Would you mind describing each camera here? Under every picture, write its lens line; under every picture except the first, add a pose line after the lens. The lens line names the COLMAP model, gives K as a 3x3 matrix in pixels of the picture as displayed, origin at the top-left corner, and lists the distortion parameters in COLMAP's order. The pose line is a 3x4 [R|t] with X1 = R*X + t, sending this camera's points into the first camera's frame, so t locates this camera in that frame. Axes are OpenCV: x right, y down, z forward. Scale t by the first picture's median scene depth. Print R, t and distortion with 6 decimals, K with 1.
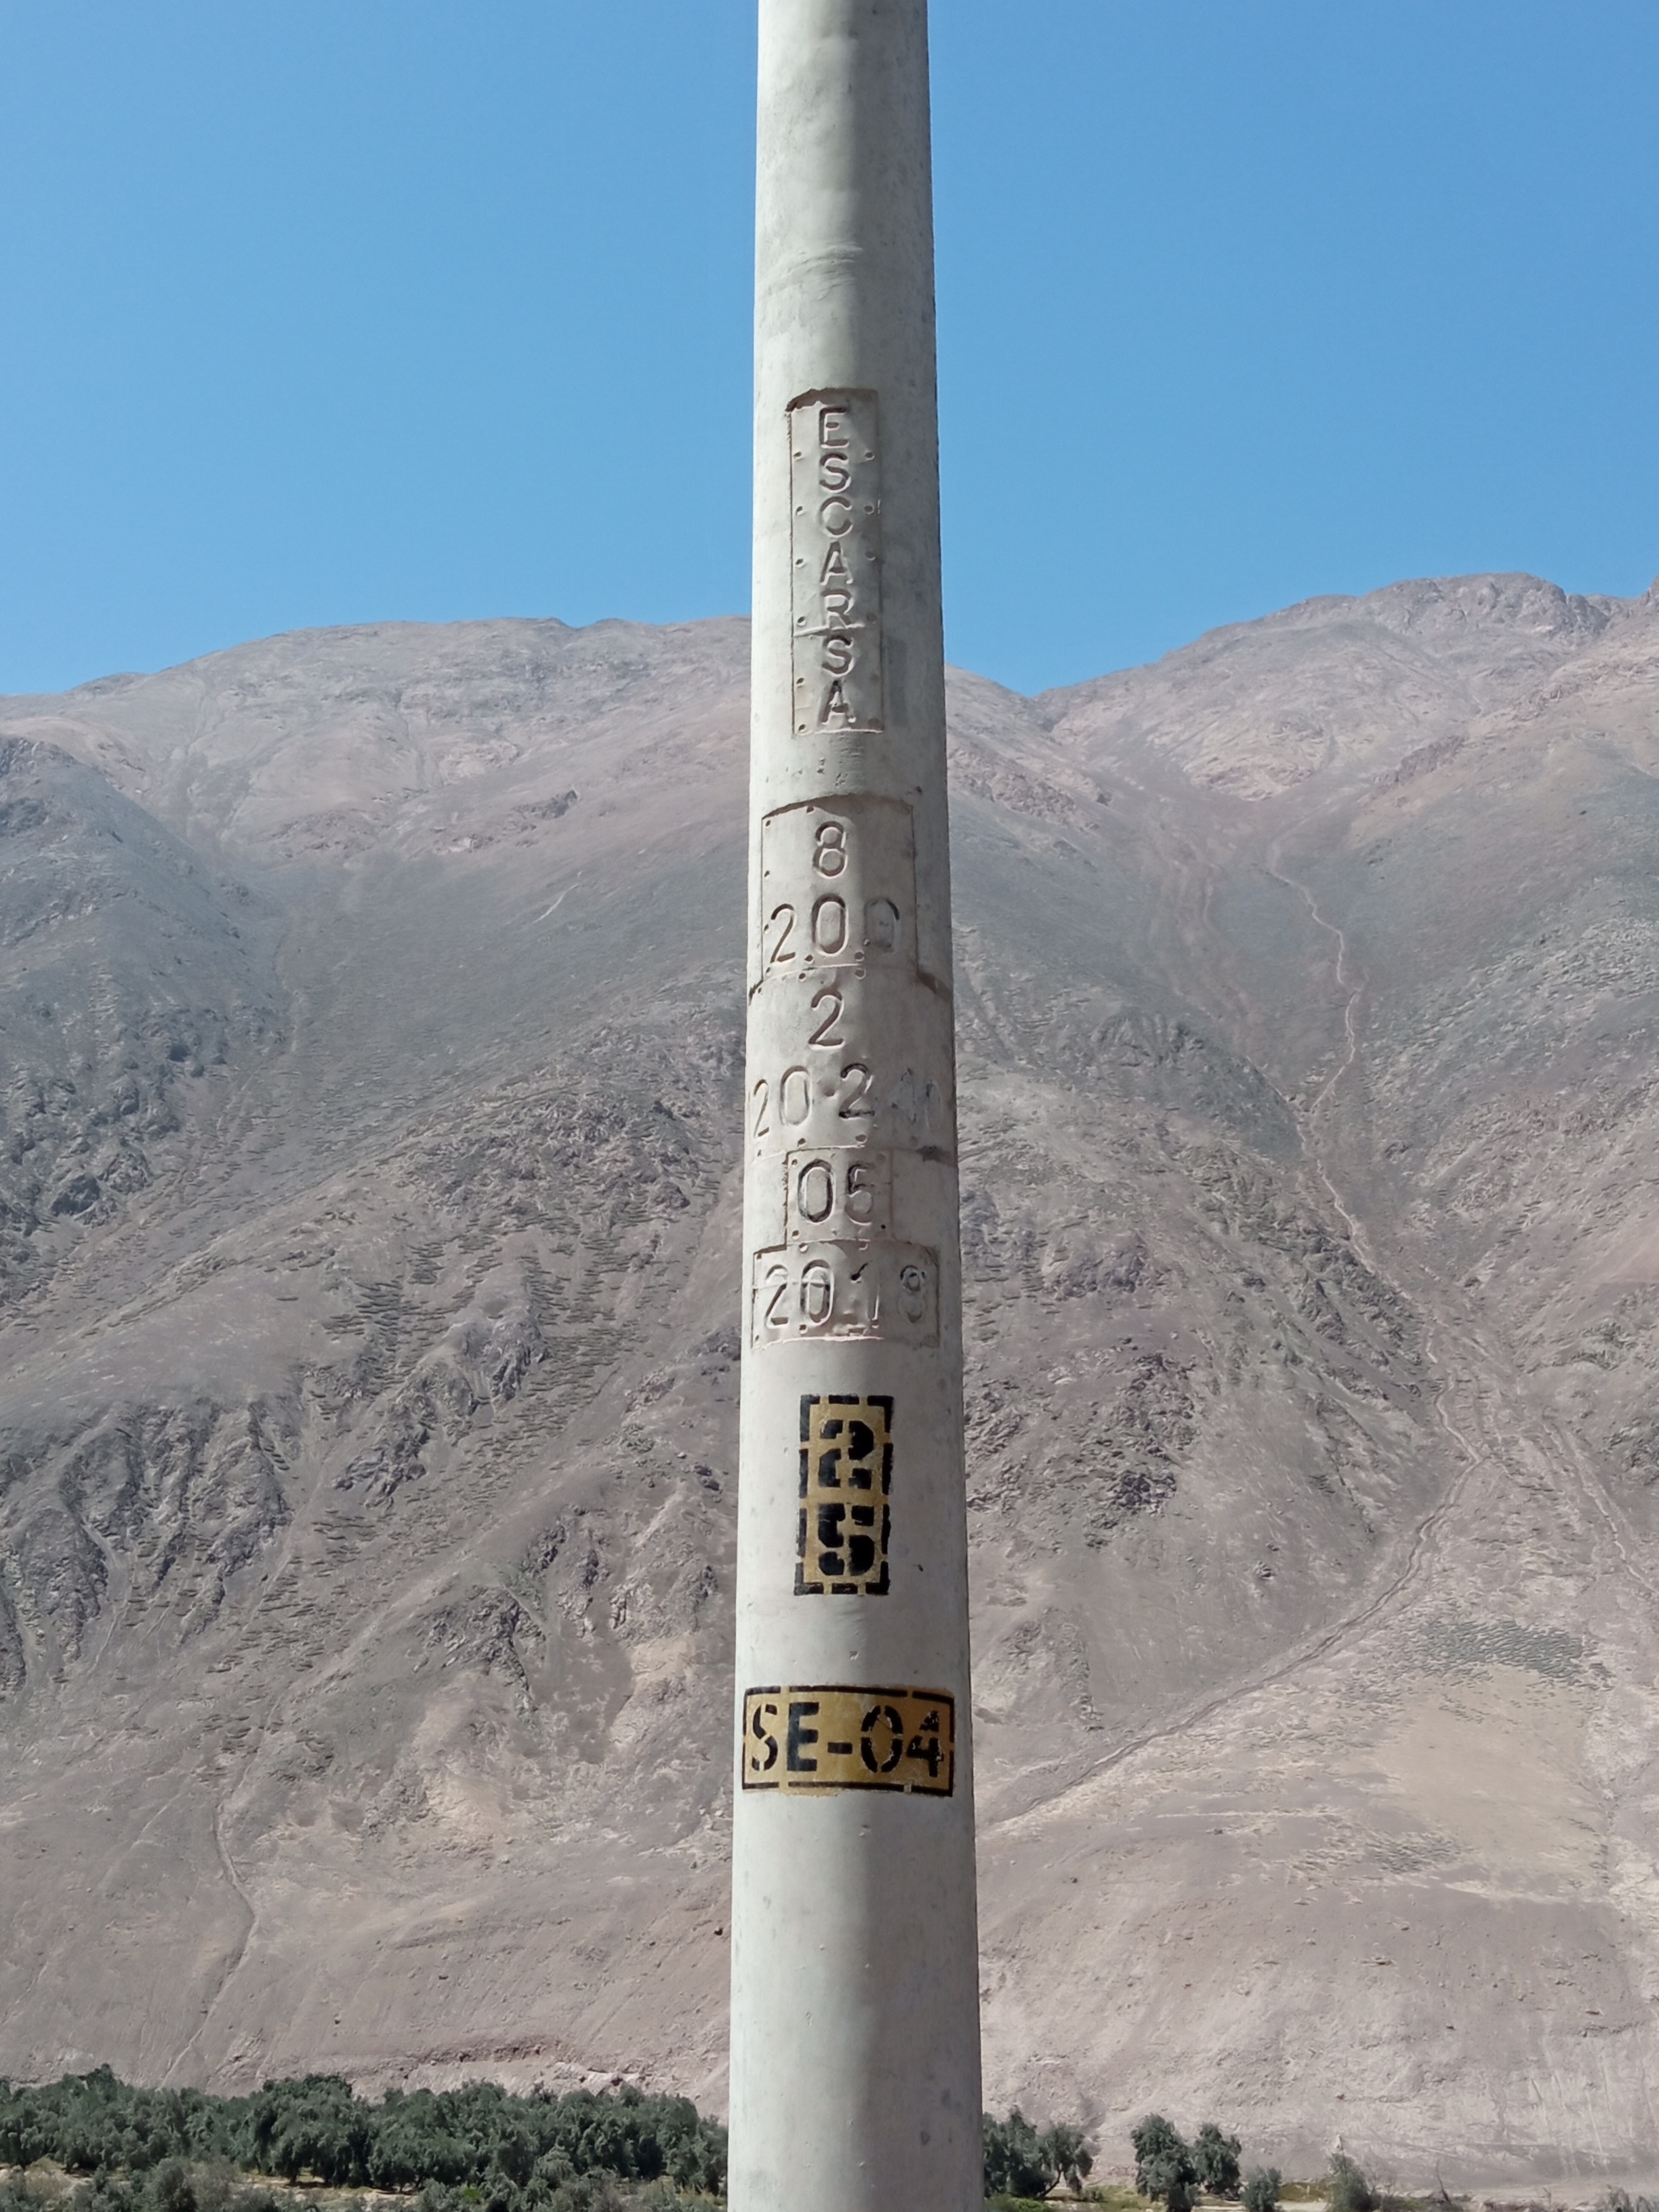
lens RADIAL K [[2868.4, 0, 826.5], [0, 2868.4, 1083.5], [0, 0, 1]] dist [0.141501, -0.278572]
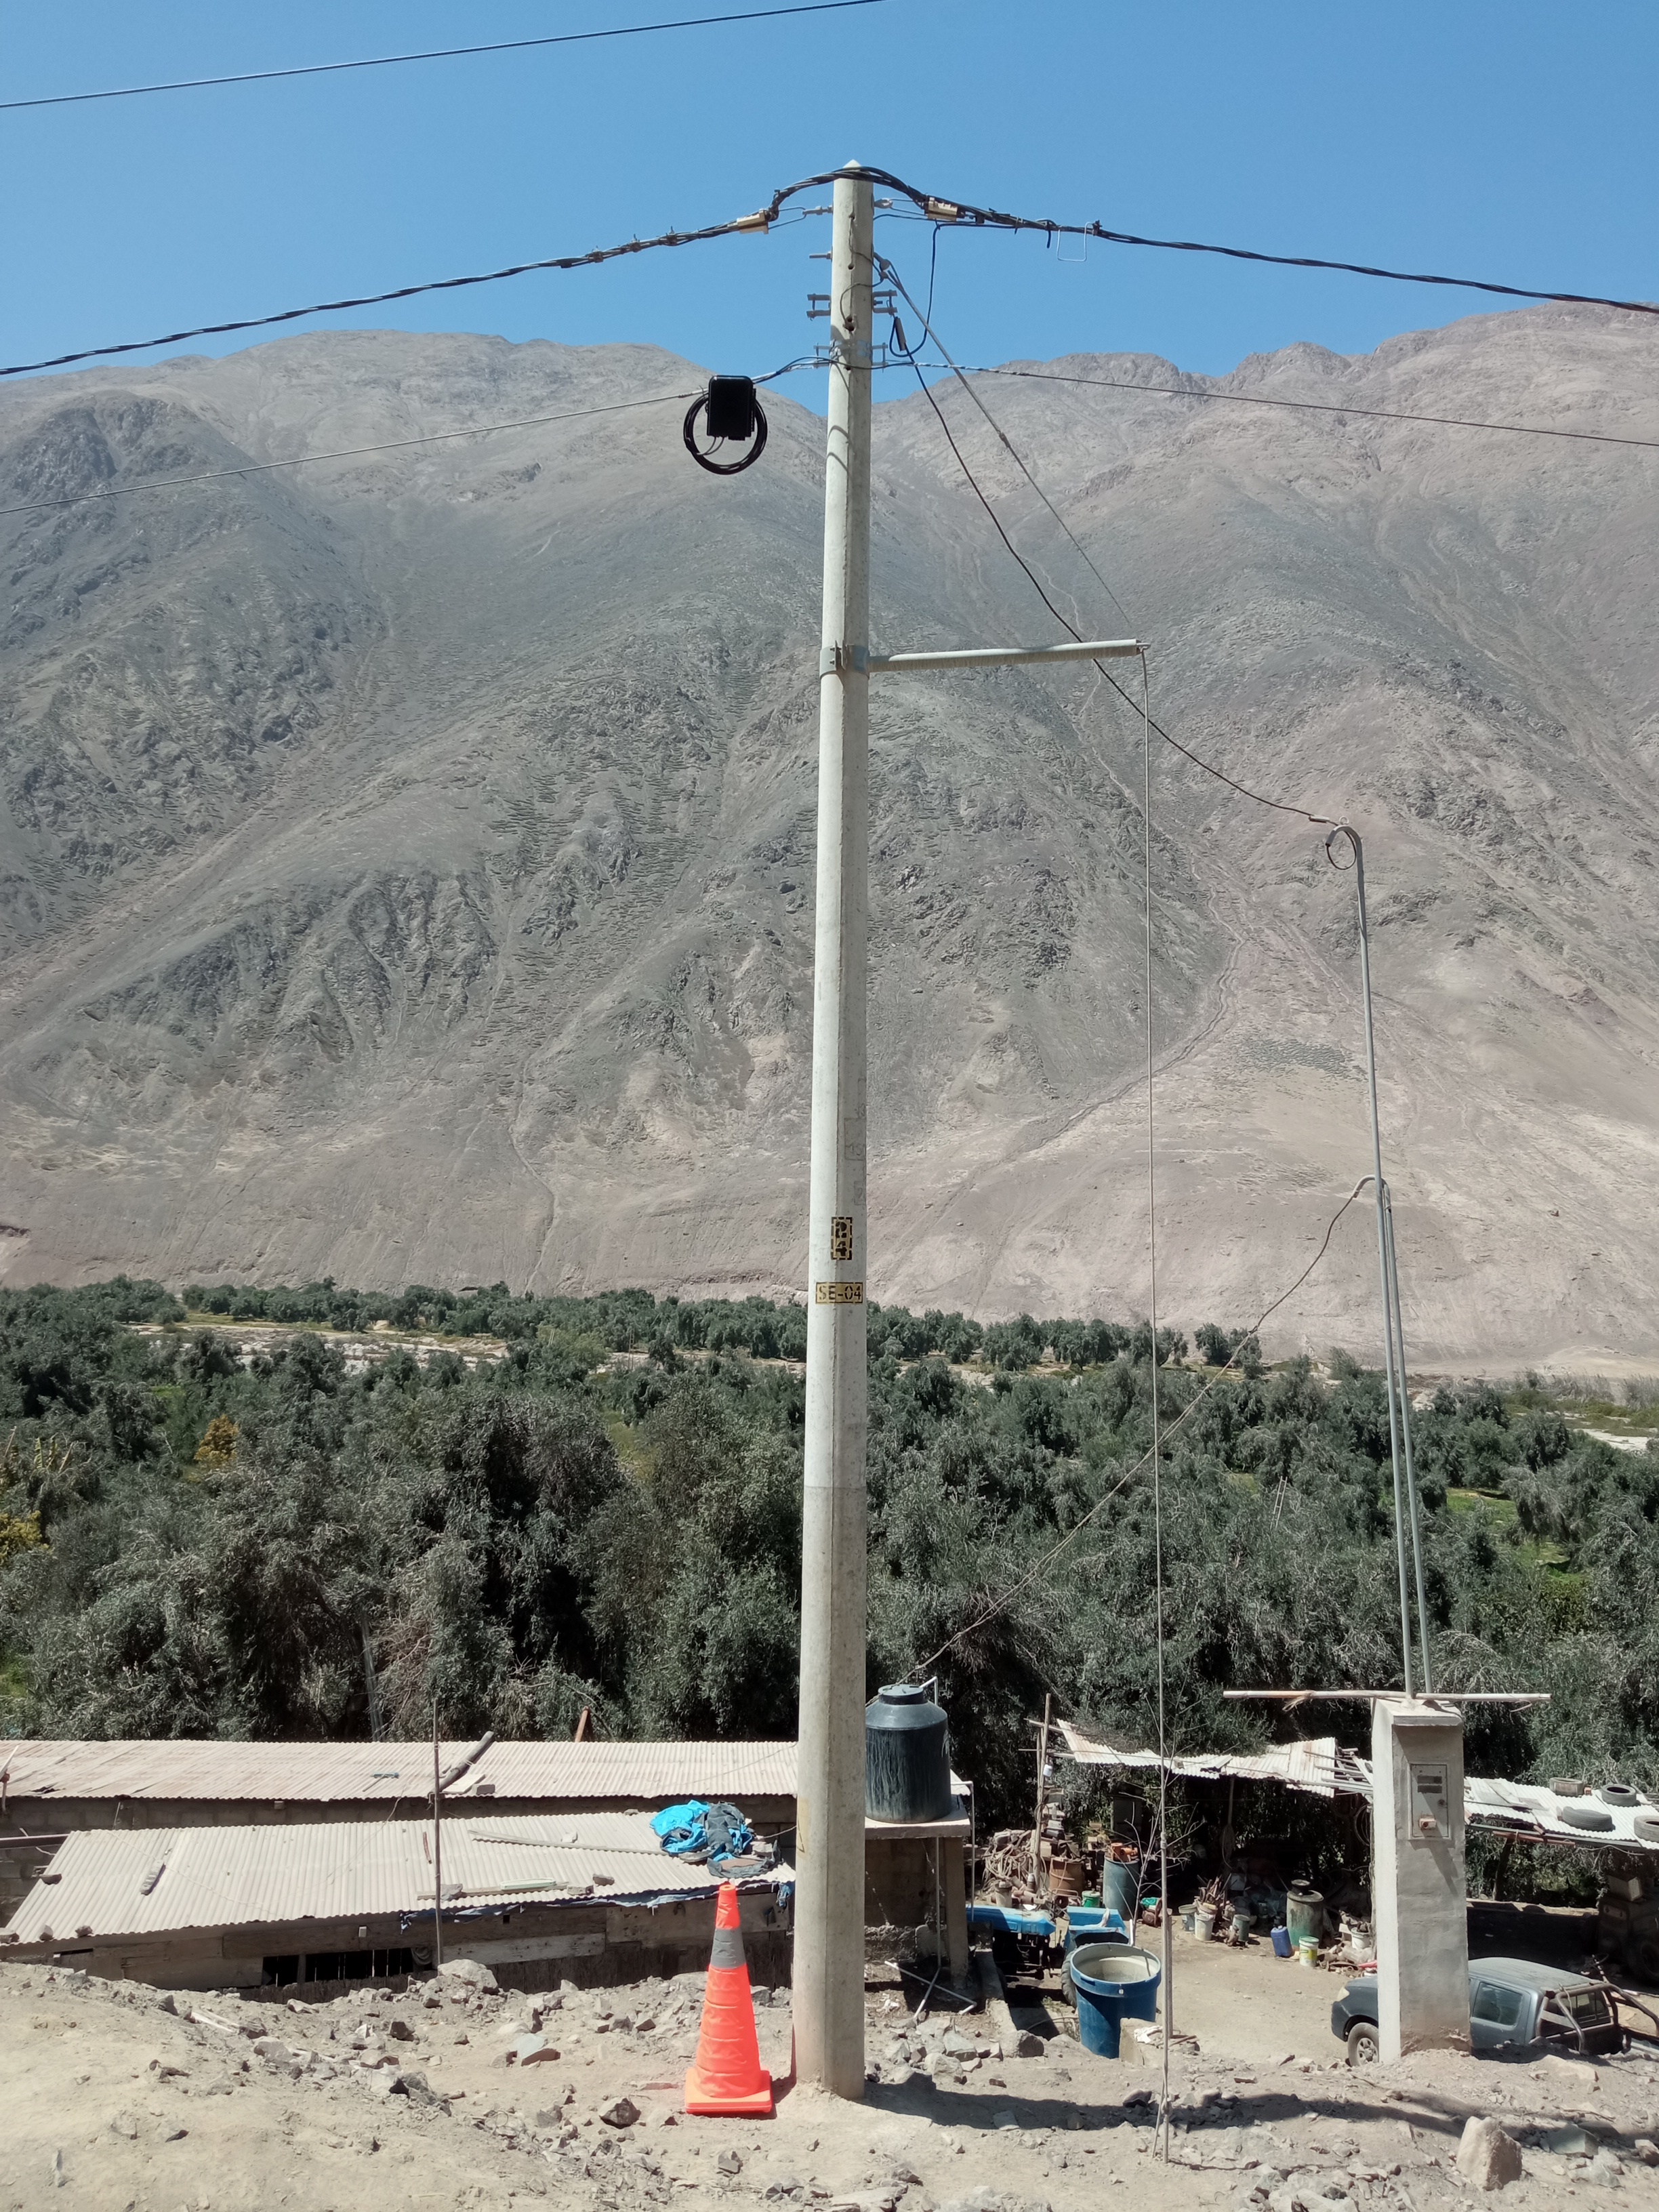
lens RADIAL K [[1792.3, 0, 829.5], [0, 1792.3, 1106.0], [0, 0, 1]] dist [0.130135, -0.247301]
pose [[0.992719, 0.025492, 0.117725, -0.110430], [-0.051742, 0.972830, 0.225663, 0.002449], [-0.108773, -0.230111, 0.967066, 0.016423]]
